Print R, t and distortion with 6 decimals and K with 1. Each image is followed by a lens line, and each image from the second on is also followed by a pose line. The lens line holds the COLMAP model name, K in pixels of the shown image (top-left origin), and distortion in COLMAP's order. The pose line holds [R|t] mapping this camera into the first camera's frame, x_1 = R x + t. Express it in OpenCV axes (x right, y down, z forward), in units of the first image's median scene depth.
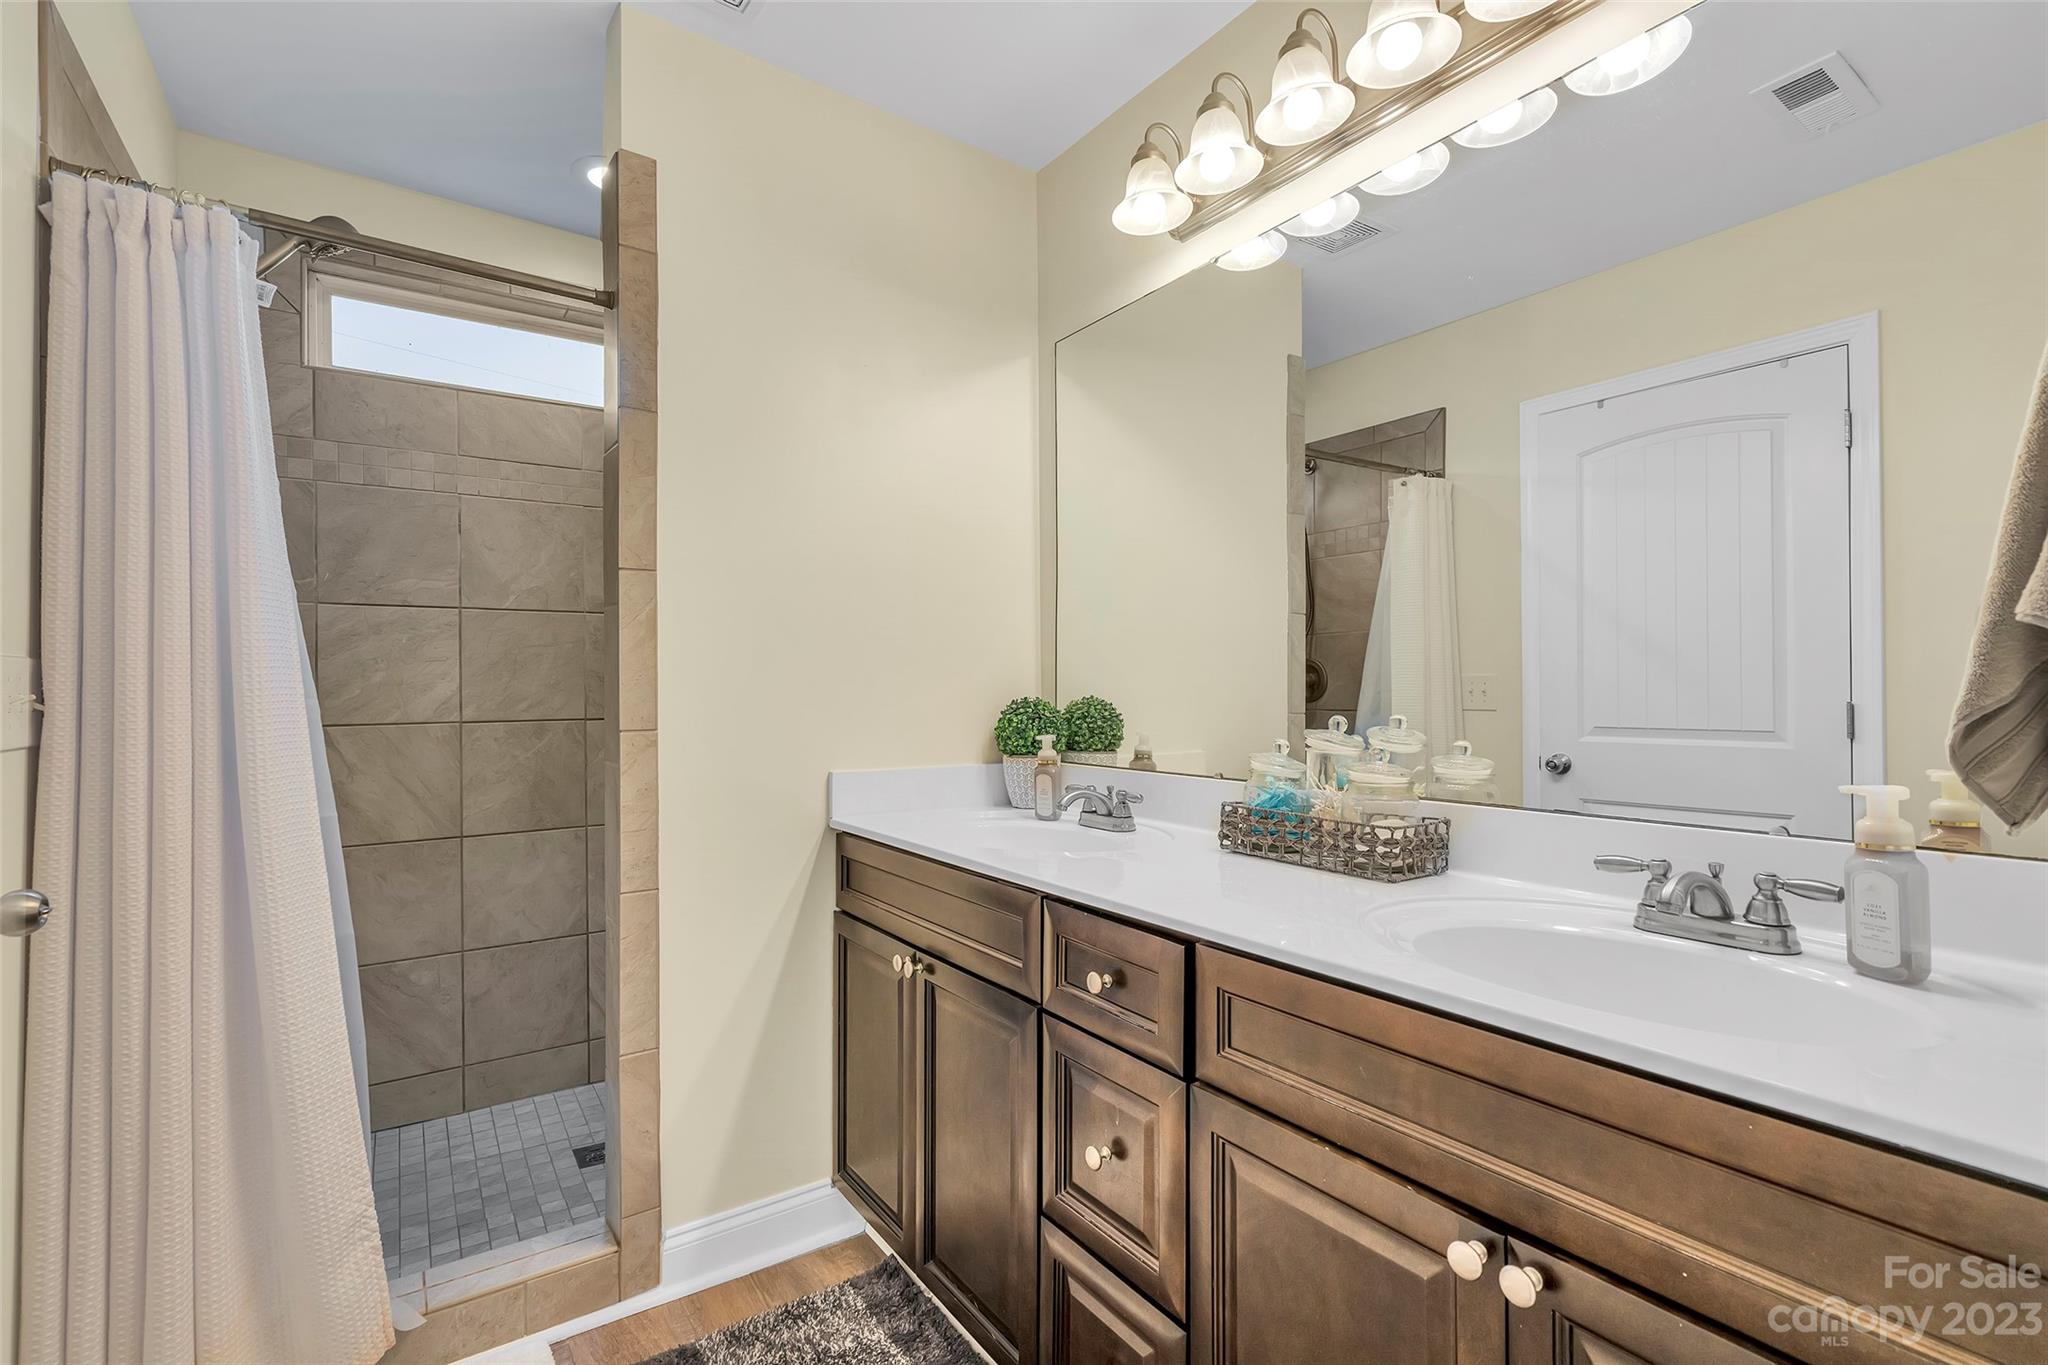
lens RADIAL K [[928.6, 0, 1024.0], [0, 928.6, 682.5], [0, 0, 1]] dist [0.000037, 0.001101]
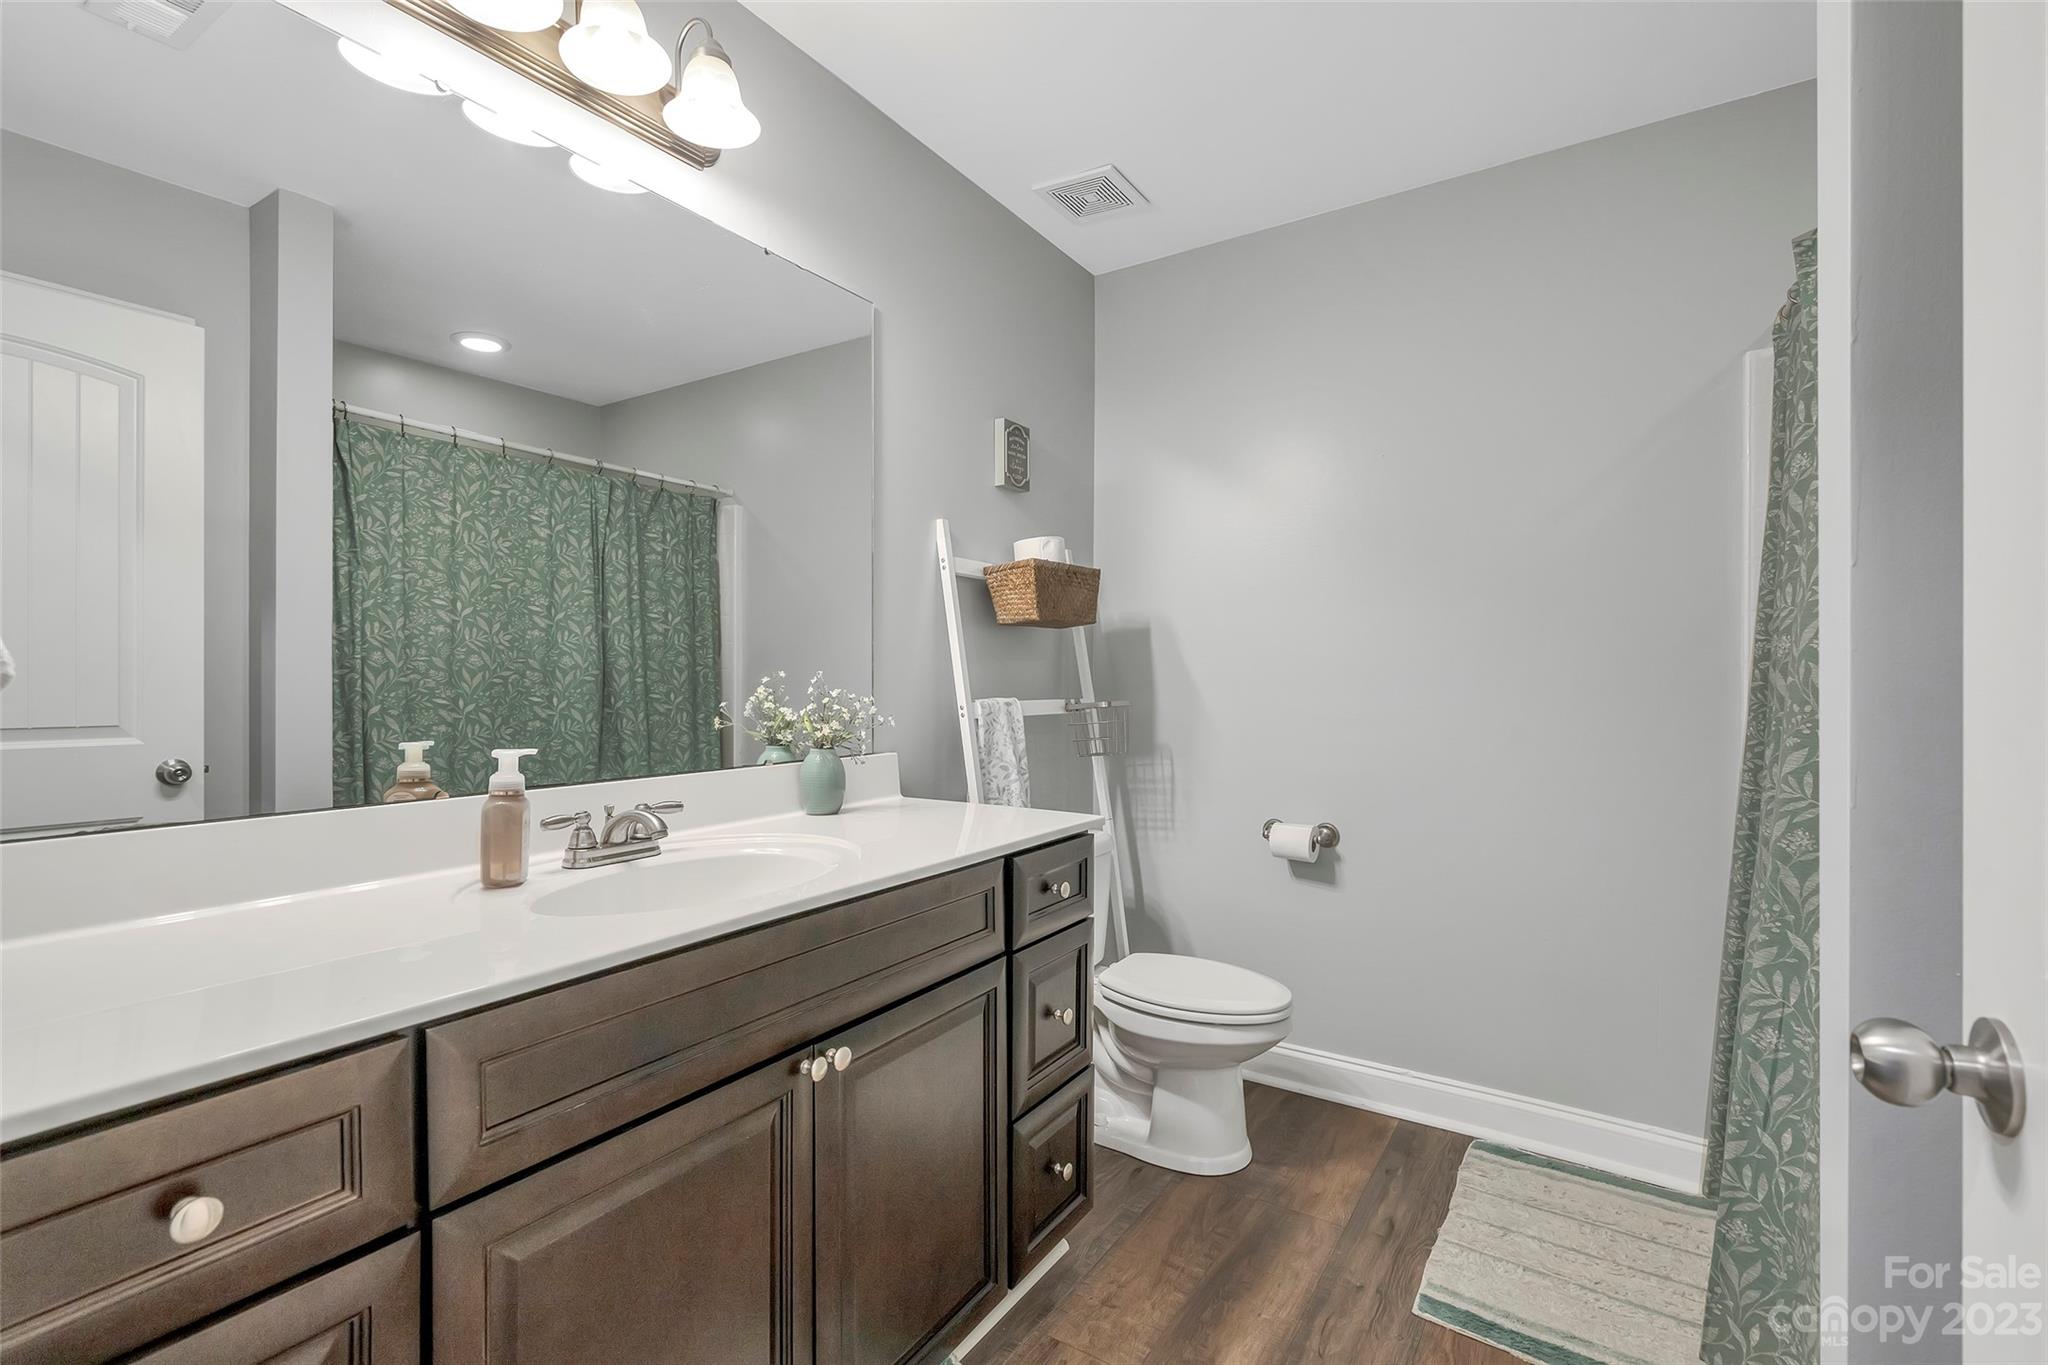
lens RADIAL K [[928.6, 0, 1024.0], [0, 928.6, 682.5], [0, 0, 1]] dist [0.000037, 0.001101]
pose [[-0.377016, -0.007226, 0.926178, -0.715891], [-0.002243, 0.999974, 0.006889, 0.003892], [-0.926204, 0.000520, -0.377023, 0.908670]]
